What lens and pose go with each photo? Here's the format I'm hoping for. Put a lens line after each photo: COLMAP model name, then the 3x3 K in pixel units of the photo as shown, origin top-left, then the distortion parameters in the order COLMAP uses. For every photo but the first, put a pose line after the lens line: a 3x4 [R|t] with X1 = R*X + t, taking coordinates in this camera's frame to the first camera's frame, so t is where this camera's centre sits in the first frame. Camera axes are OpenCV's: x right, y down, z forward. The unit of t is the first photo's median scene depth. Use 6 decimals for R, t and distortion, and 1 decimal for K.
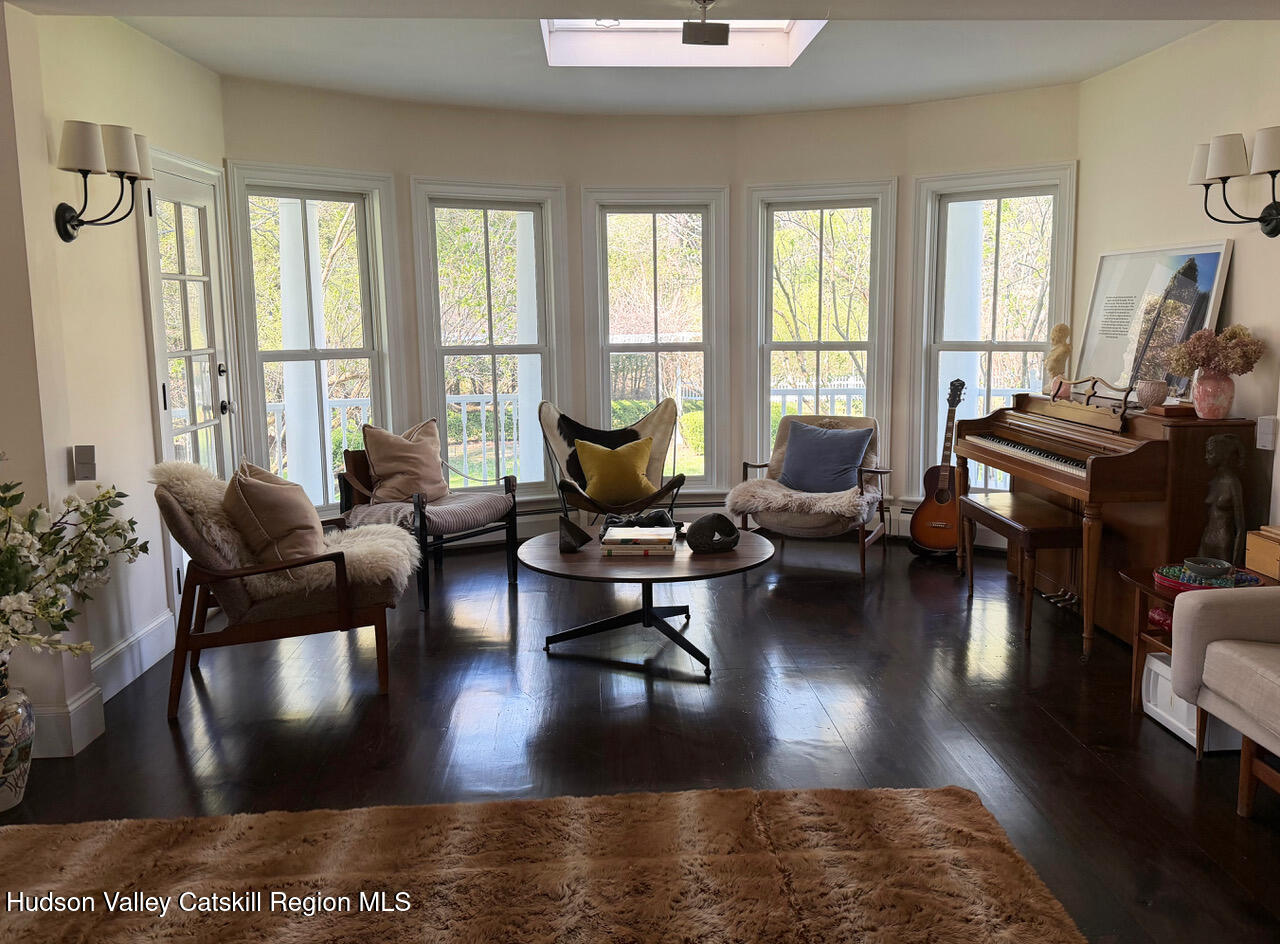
lens RADIAL K [[1013.8, 0, 661.0], [0, 1013.8, 447.2], [0, 0, 1]] dist [0.121859, -0.232034]
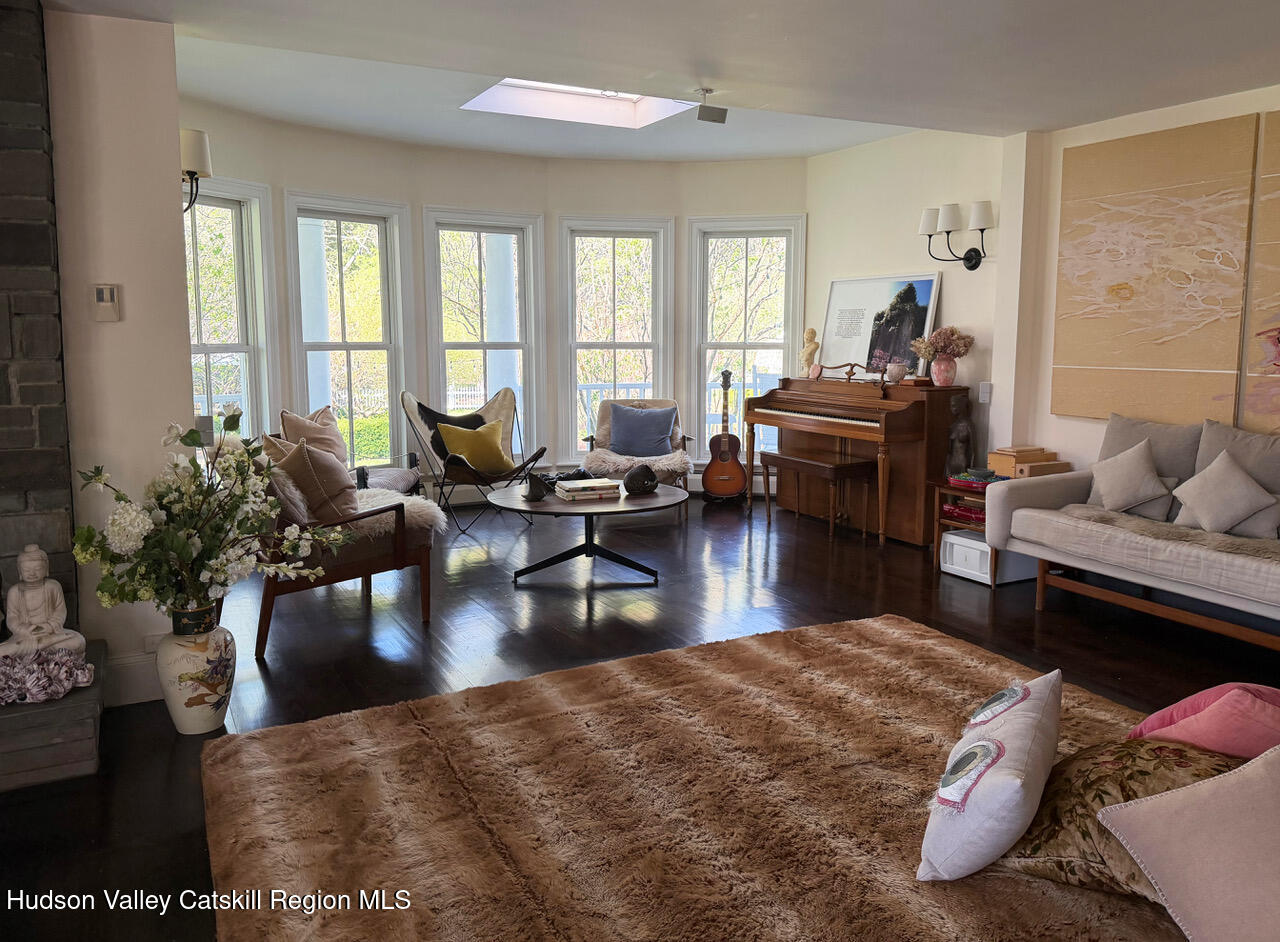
lens RADIAL K [[956.7, 0, 640.3], [0, 956.7, 441.7], [0, 0, 1]] dist [0.090604, -0.220204]
pose [[0.912891, -0.035855, 0.406626, -0.370480], [0.042771, 0.999053, -0.007929, 0.037161], [-0.405957, 0.024630, 0.913560, -0.107945]]
